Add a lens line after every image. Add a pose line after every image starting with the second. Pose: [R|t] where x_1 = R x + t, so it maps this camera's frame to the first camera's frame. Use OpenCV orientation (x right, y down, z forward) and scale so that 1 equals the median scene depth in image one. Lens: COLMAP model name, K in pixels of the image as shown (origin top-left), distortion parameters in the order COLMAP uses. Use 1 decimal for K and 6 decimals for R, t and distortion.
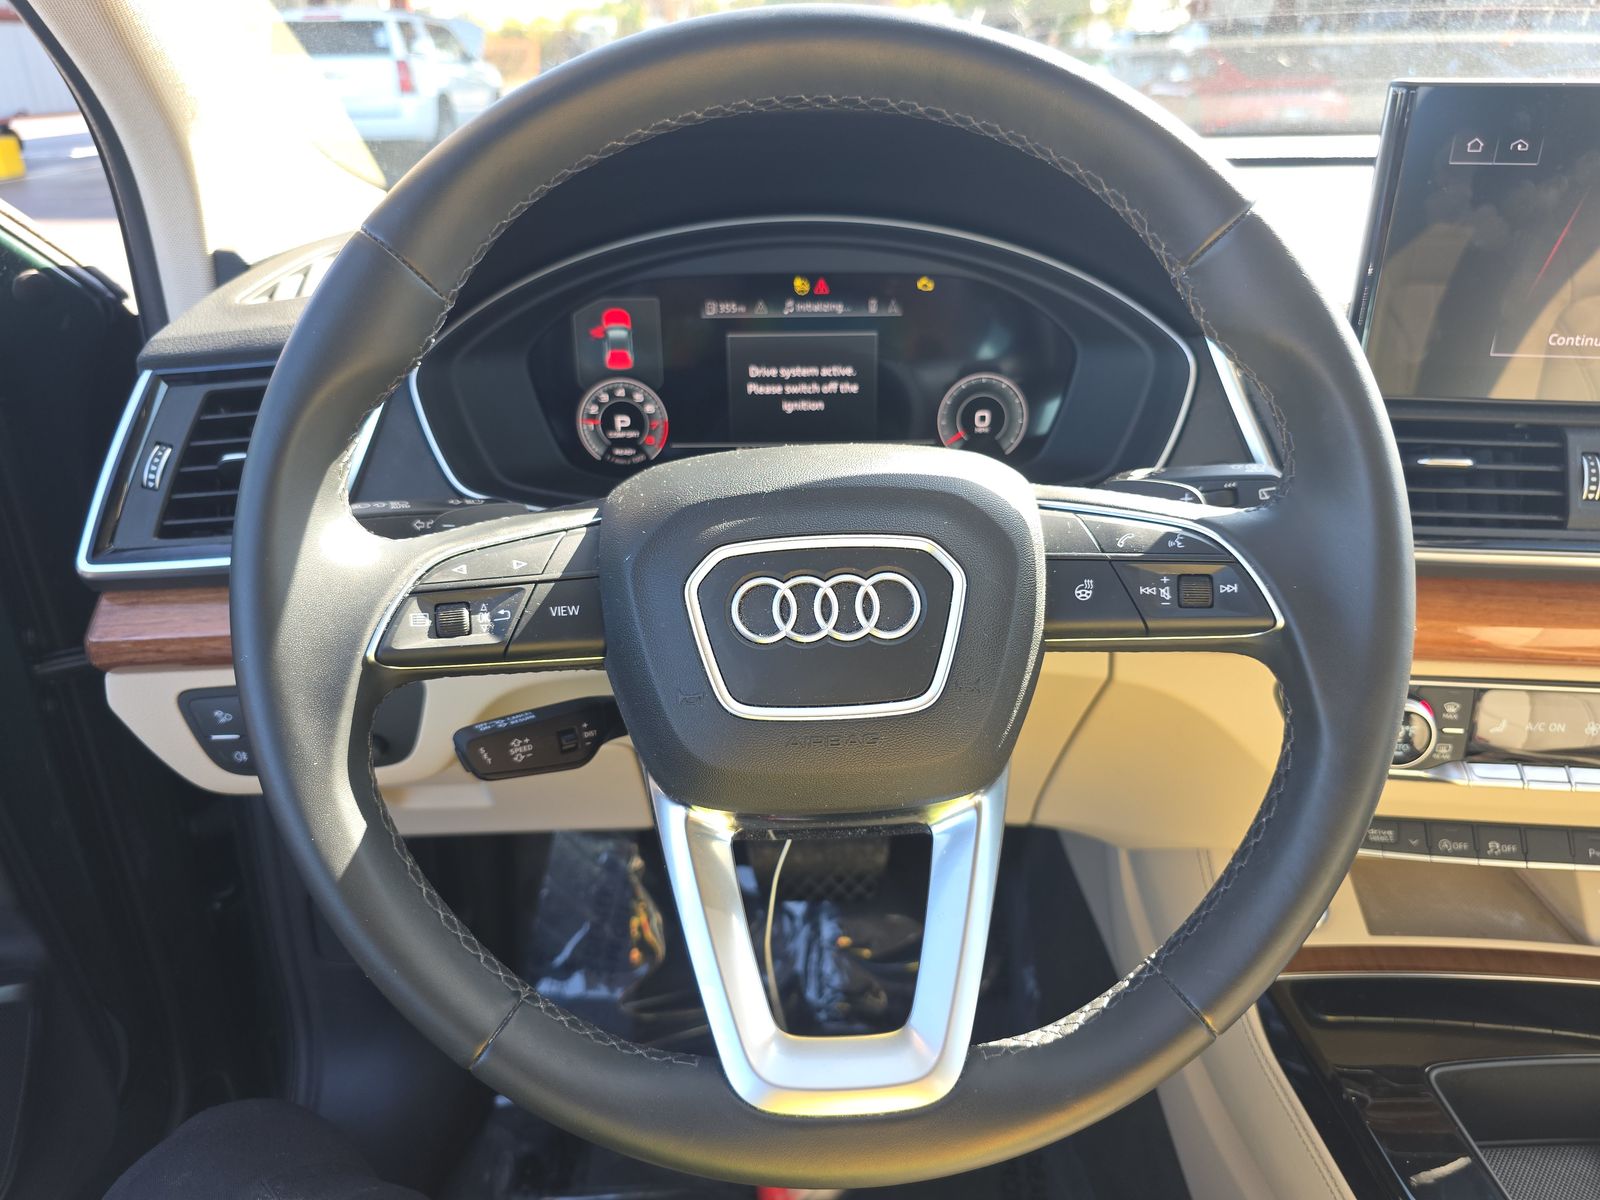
lens RADIAL K [[1077.4, 0, 788.4], [0, 1077.4, 598.3], [0, 0, 1]] dist [0.025869, -0.025877]
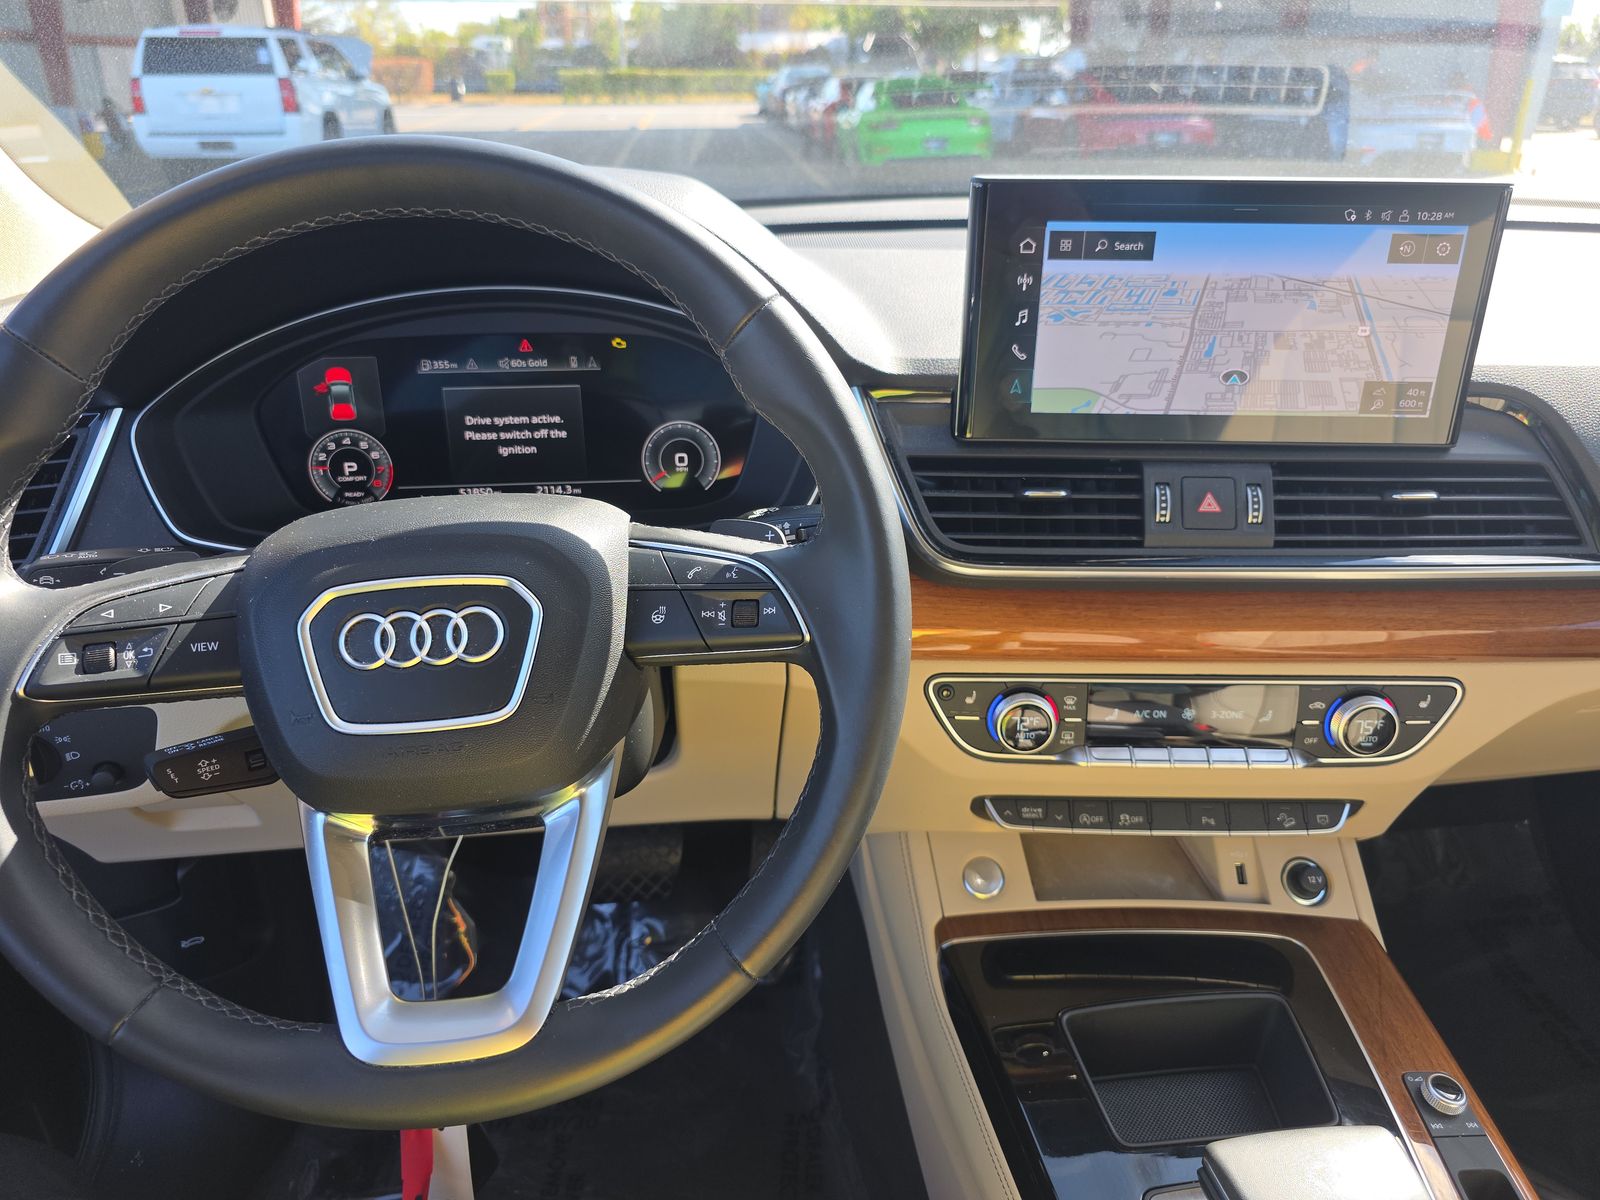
lens RADIAL K [[1077.4, 0, 797.0], [0, 1077.4, 588.4], [0, 0, 1]] dist [0.025869, -0.025877]
pose [[0.996562, -0.027641, 0.078106, 0.240562], [0.029155, 0.999407, -0.018308, -0.007834], [-0.077554, 0.020522, 0.996777, -0.150834]]
